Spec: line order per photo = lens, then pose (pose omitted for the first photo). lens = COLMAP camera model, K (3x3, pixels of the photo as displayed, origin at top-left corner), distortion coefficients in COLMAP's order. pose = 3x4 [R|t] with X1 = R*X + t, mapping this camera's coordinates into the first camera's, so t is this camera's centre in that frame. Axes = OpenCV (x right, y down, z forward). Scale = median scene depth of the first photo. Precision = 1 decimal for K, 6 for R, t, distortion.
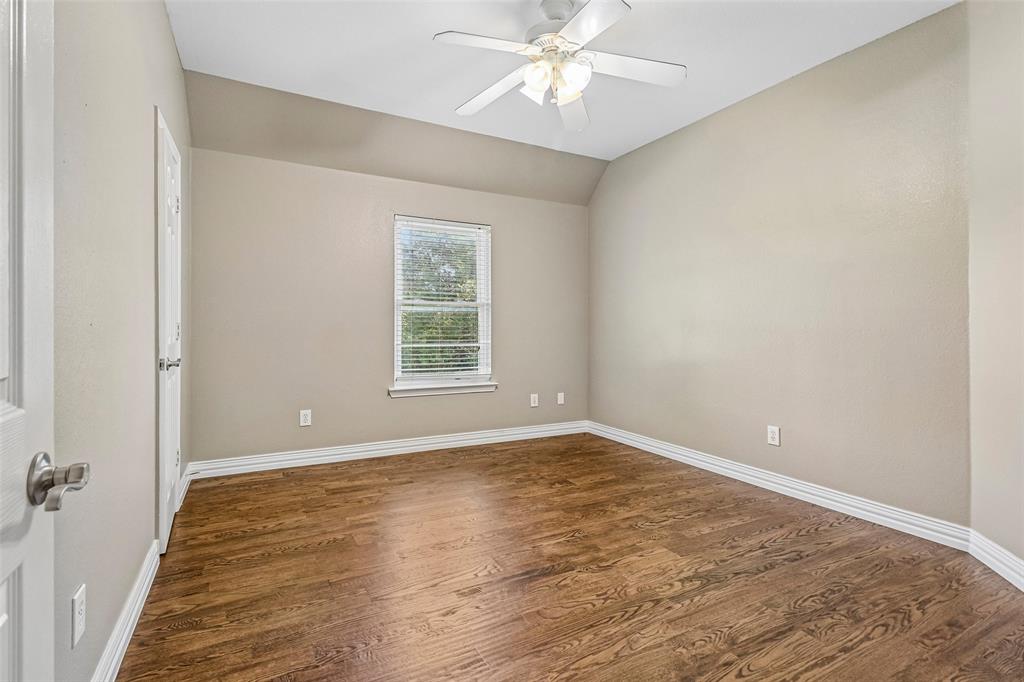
lens RADIAL K [[477.2, 0, 513.7], [0, 477.2, 334.8], [0, 0, 1]] dist [0.017601, -0.001779]
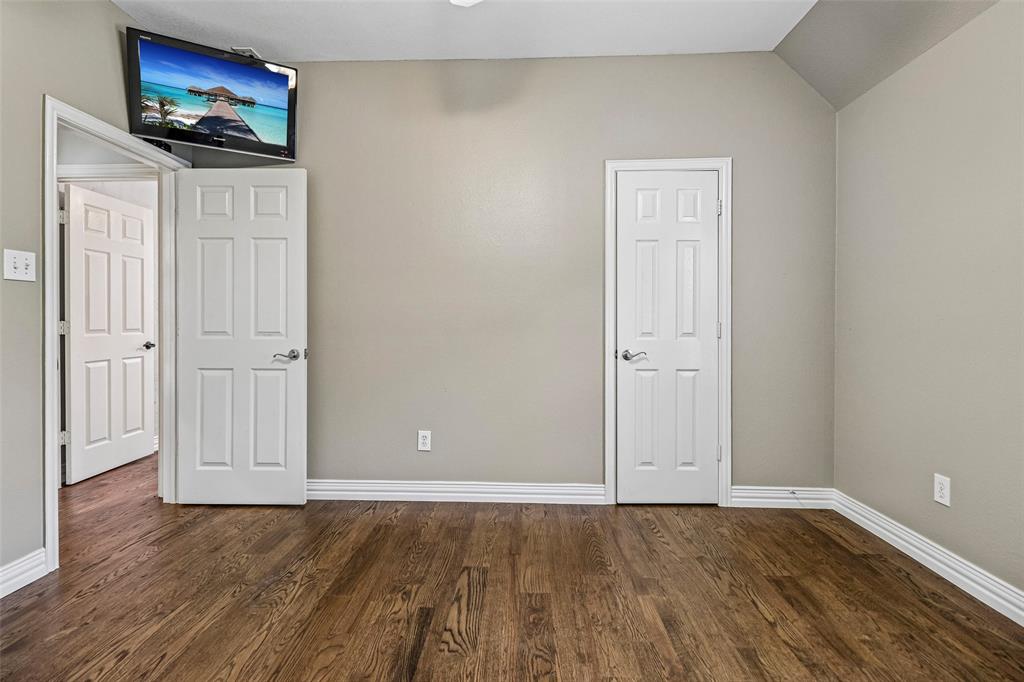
lens RADIAL K [[477.2, 0, 477.4], [0, 477.2, 324.9], [0, 0, 1]] dist [0.017601, -0.001779]
pose [[-0.538881, 0.004045, -0.842372, 0.477026], [-0.013777, 0.999812, 0.013614, -0.027543], [0.842269, 0.018941, -0.538724, 1.200846]]
